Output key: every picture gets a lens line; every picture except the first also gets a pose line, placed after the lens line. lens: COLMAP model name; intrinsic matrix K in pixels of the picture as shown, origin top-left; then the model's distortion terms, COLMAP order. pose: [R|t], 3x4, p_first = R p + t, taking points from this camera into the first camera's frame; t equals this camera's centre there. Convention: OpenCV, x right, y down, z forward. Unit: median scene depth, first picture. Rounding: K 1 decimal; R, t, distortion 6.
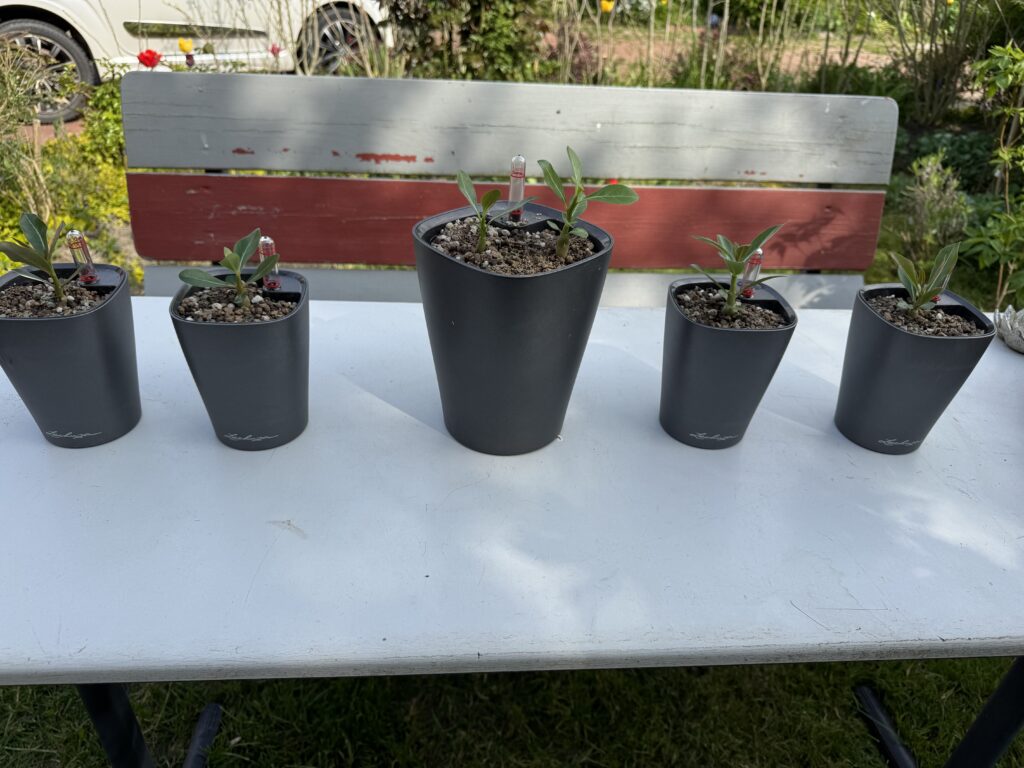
lens RADIAL K [[740.1, 0, 512.0], [0, 740.1, 384.0], [0, 0, 1]] dist [0.003303, -0.000656]
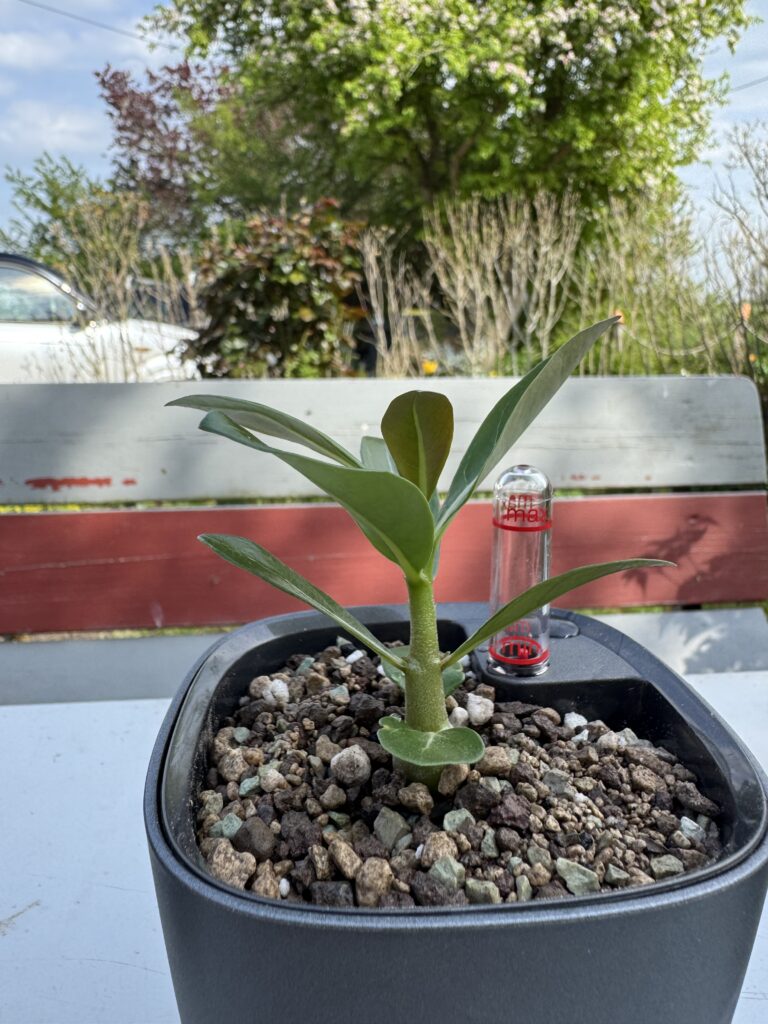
lens RADIAL K [[730.4, 0, 387.4], [0, 730.4, 460.7], [0, 0, 1]] dist [-0.002340, -0.001331]
pose [[0.998177, -0.055936, 0.022668, 0.123480], [0.060354, 0.925210, -0.374625, -0.042836], [-0.000018, 0.375311, 0.926899, 0.341470]]
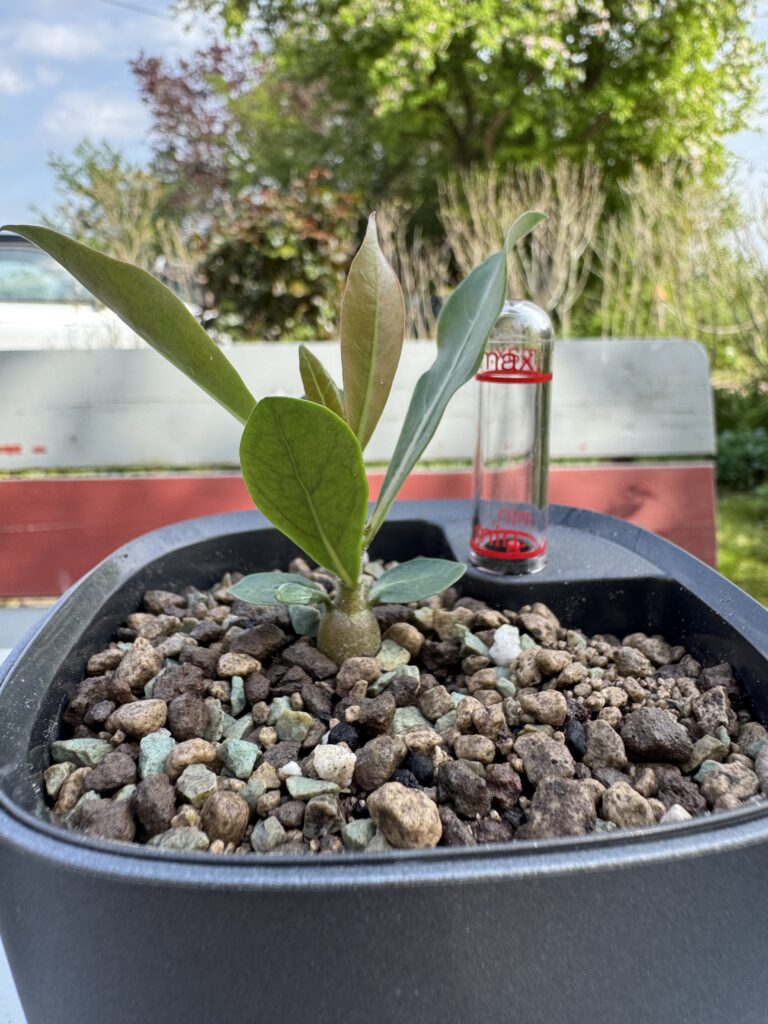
lens RADIAL K [[730.4, 0, 387.4], [0, 730.4, 460.7], [0, 0, 1]] dist [-0.002340, -0.001331]
pose [[0.997503, -0.054481, -0.044941, 0.256463], [0.034977, 0.933906, -0.355803, -0.034241], [0.061355, 0.353343, 0.933480, 0.378660]]
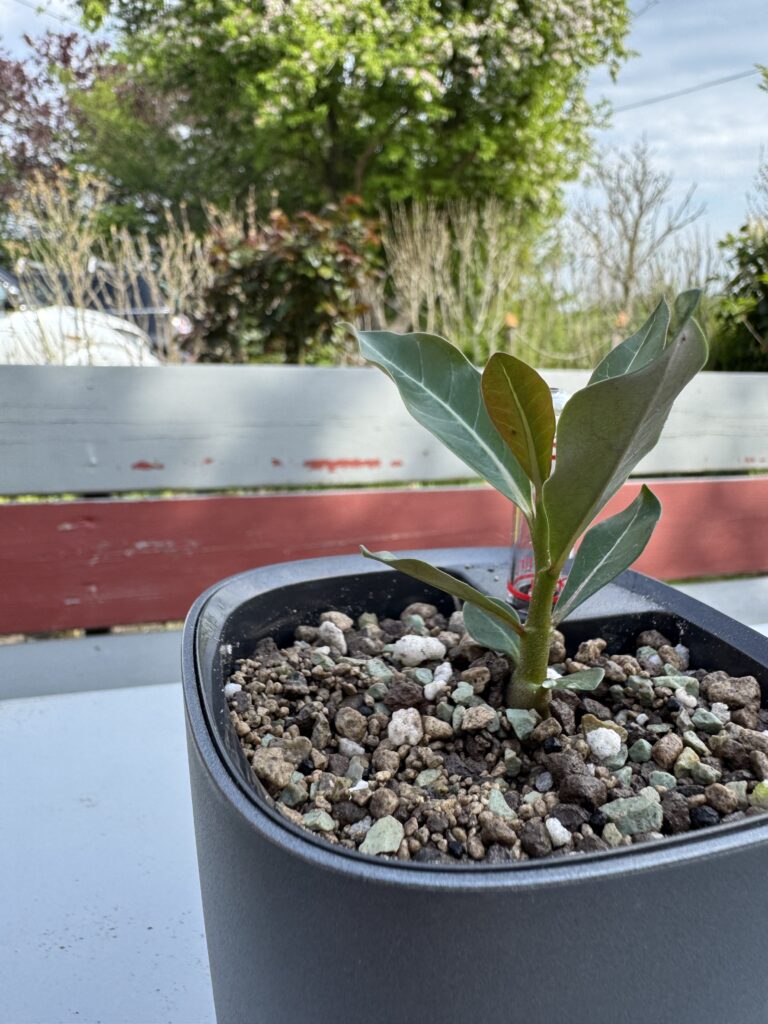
lens RADIAL K [[730.4, 0, 387.4], [0, 730.4, 460.7], [0, 0, 1]] dist [-0.002340, -0.001331]
pose [[0.975518, -0.056743, 0.212475, -0.284903], [0.130846, 0.926288, -0.353370, -0.042753], [-0.176762, 0.372520, 0.911035, 0.321877]]
